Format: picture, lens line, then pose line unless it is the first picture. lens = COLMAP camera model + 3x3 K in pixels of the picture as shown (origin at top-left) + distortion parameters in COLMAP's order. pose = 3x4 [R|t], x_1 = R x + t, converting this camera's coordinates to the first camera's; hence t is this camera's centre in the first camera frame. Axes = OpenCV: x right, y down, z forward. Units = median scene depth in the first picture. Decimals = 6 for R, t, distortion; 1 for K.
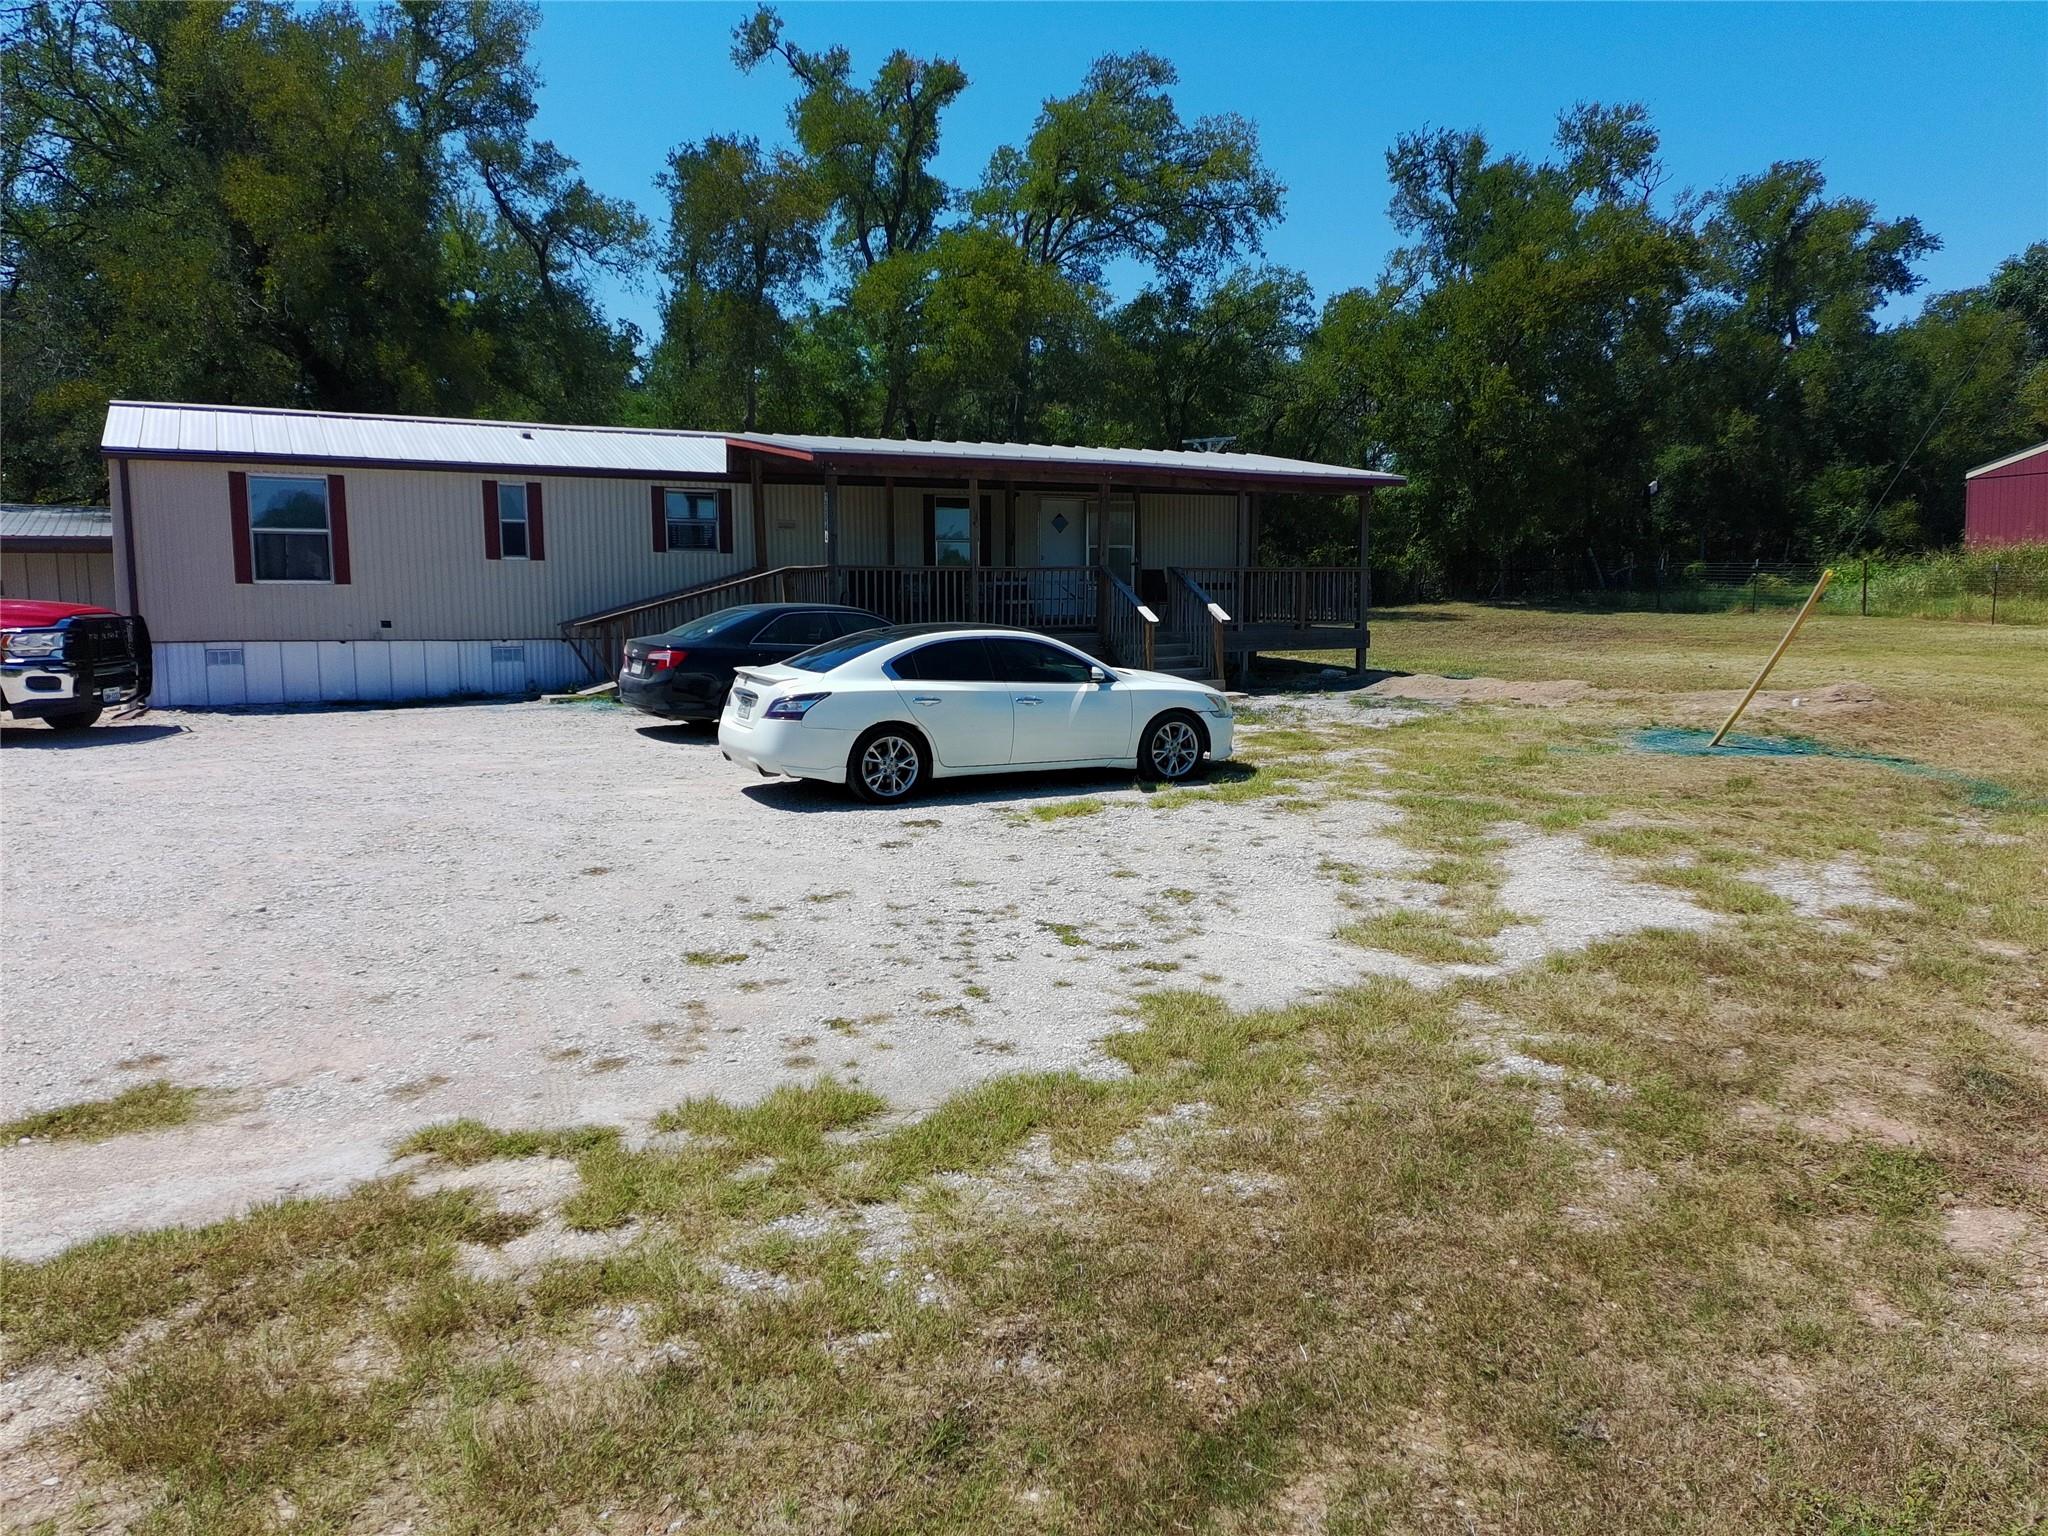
lens RADIAL K [[1493.9, 0, 1024.8], [0, 1493.9, 764.1], [0, 0, 1]] dist [0.077862, -0.077886]
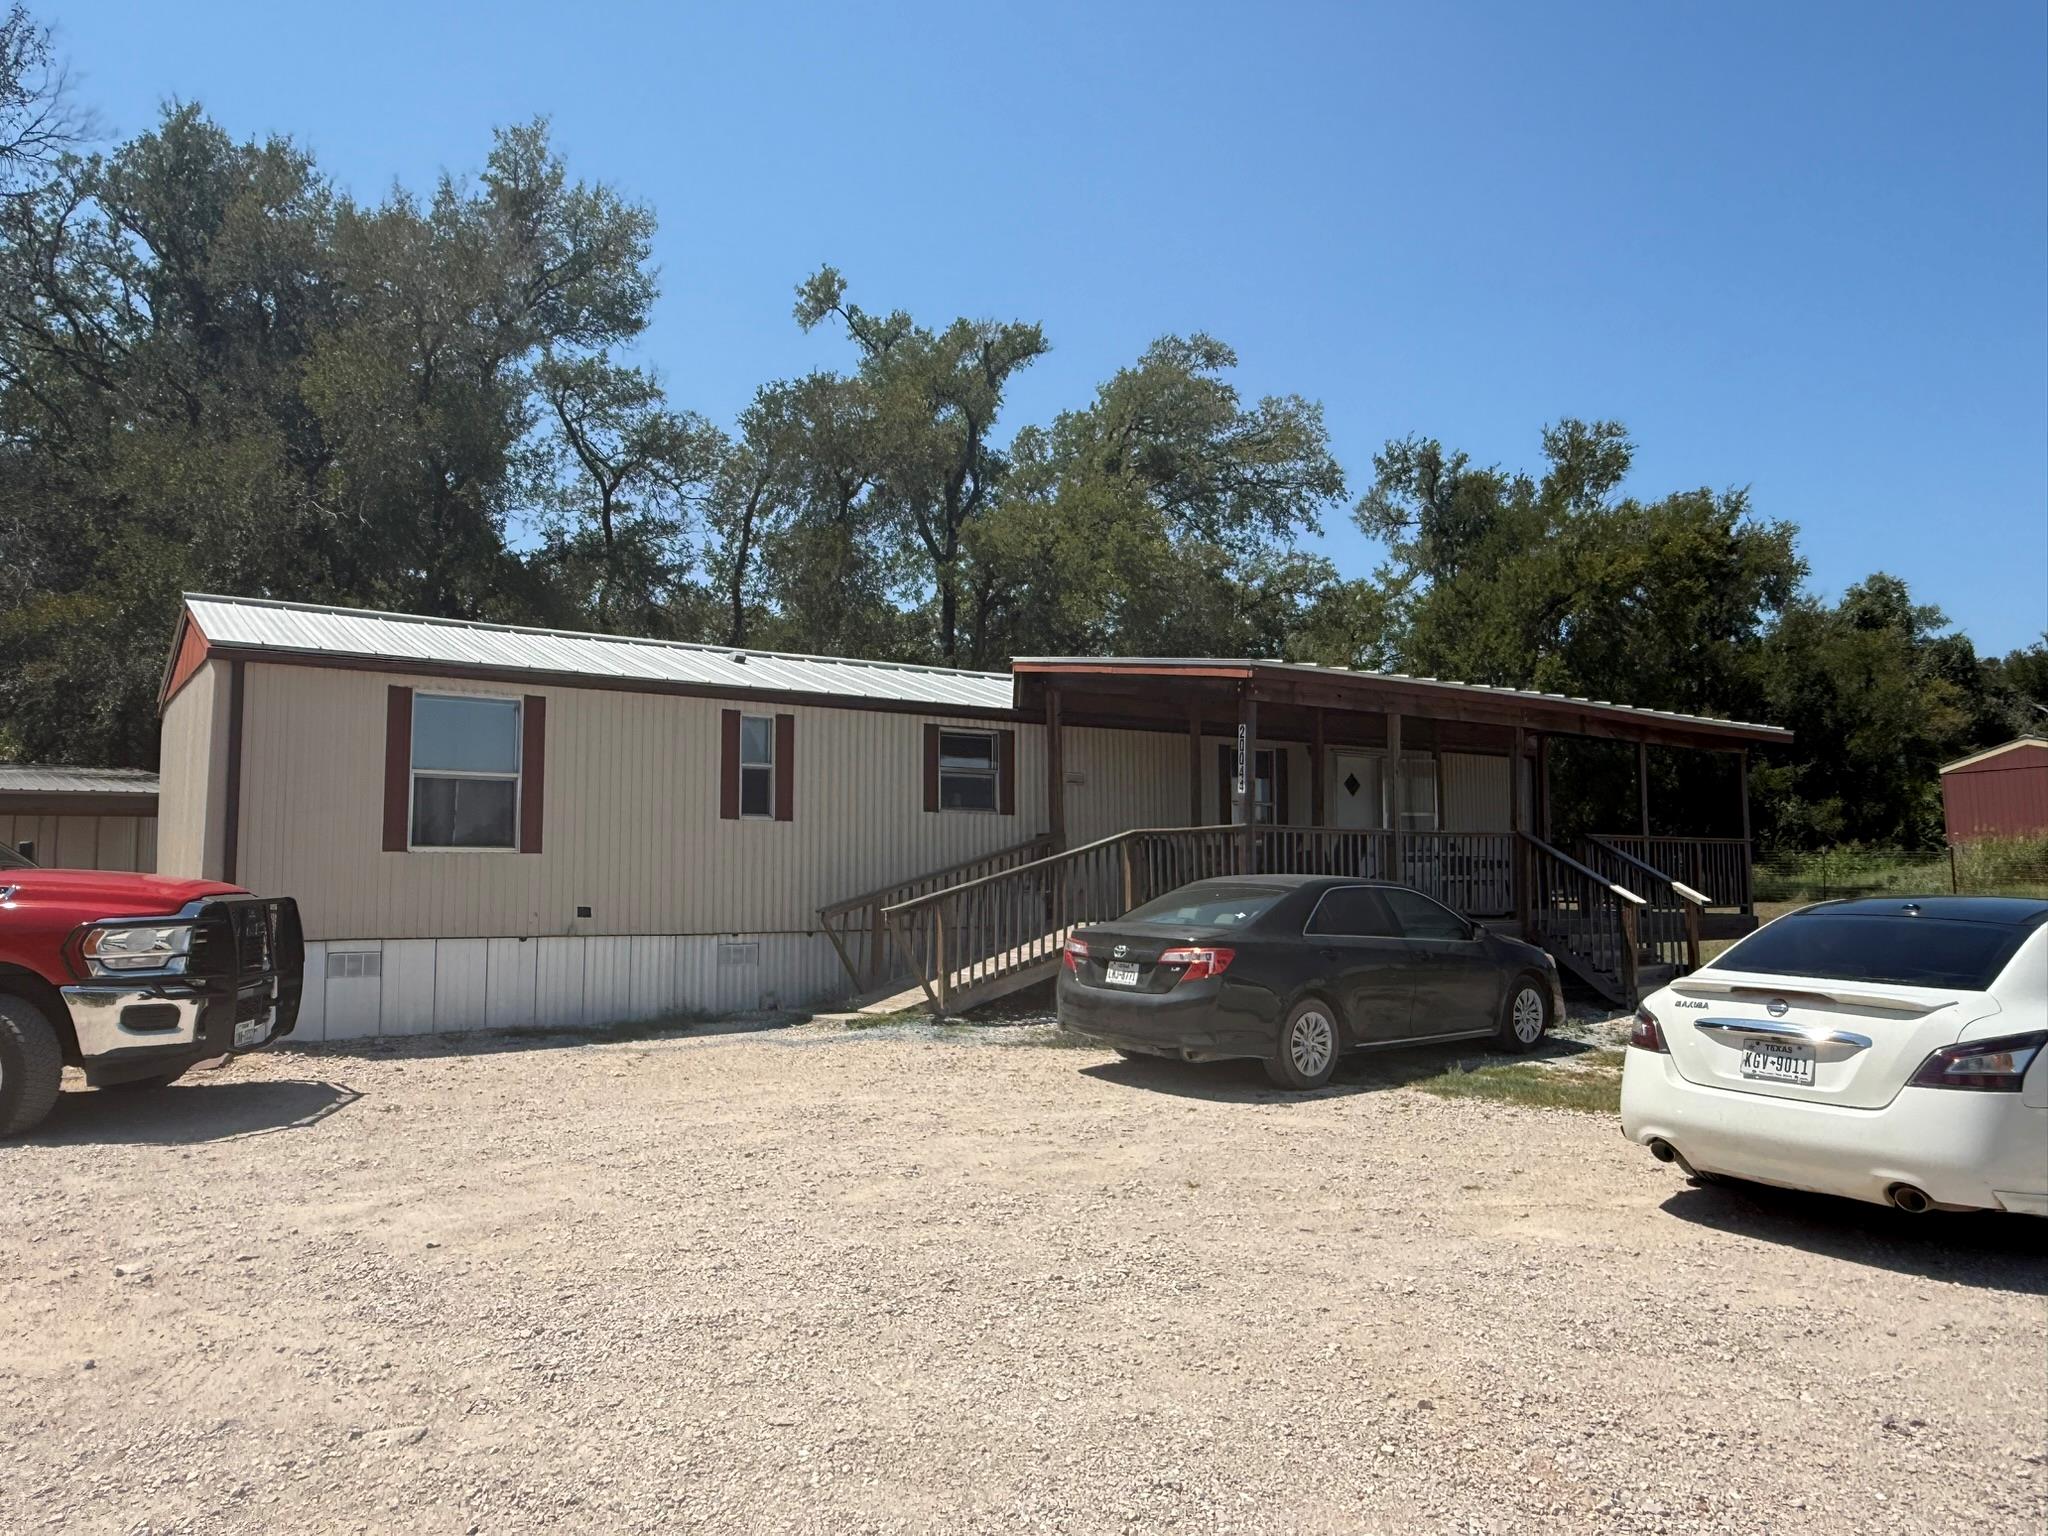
lens RADIAL K [[1418.1, 0, 1024.0], [0, 1418.1, 768.0], [0, 0, 1]] dist [0.000576, 0.000205]
pose [[0.990849, 0.009247, 0.134659, -0.301511], [0.017682, 0.980160, -0.197418, -0.026157], [-0.133813, 0.197992, 0.971027, 0.330870]]
